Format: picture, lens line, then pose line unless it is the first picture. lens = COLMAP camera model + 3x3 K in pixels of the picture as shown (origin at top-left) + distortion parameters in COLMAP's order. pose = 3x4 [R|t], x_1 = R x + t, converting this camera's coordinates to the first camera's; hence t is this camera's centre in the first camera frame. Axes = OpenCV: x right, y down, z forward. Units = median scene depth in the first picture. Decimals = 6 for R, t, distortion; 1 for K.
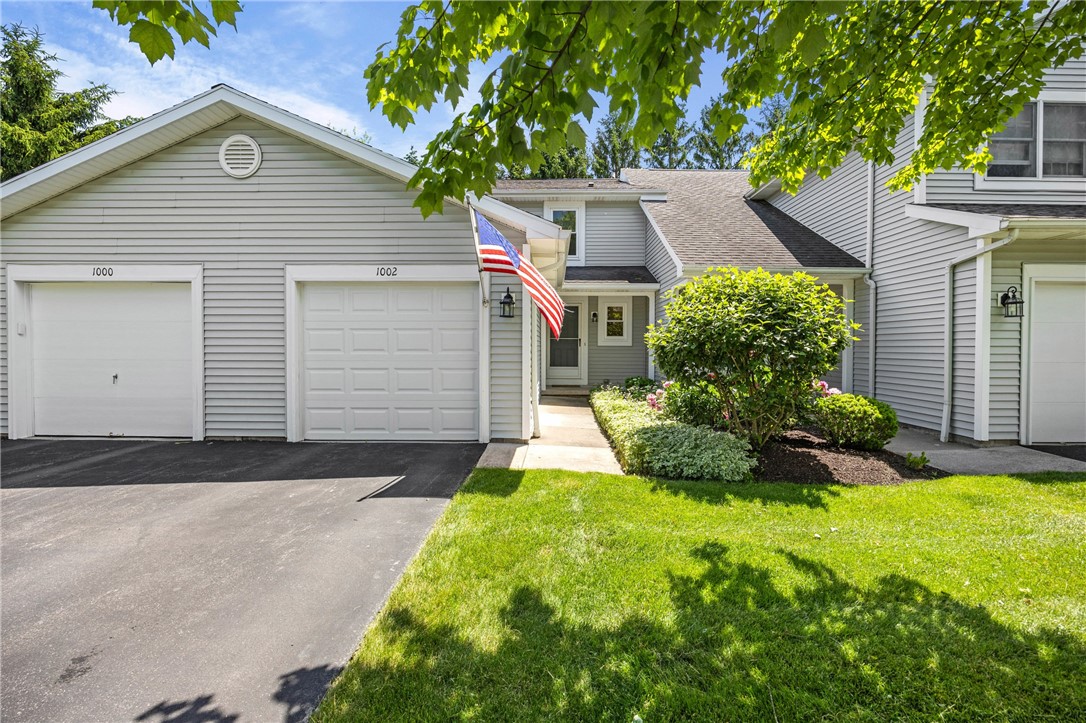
lens RADIAL K [[459.3, 0, 548.9], [0, 459.3, 353.4], [0, 0, 1]] dist [-0.011004, 0.000902]
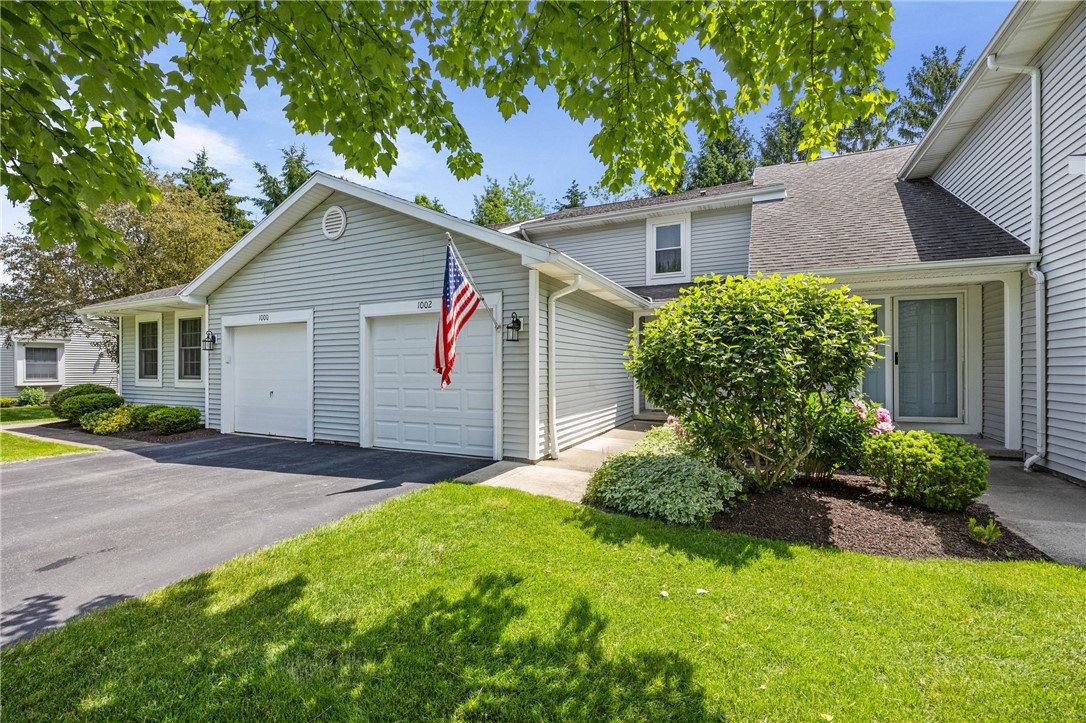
lens RADIAL K [[459.3, 0, 548.7], [0, 459.3, 369.6], [0, 0, 1]] dist [-0.011004, 0.000902]
pose [[0.909373, -0.004860, -0.415954, 0.412076], [-0.000987, 0.999904, -0.013841, 0.000306], [0.415981, 0.012997, 0.909280, 0.080539]]
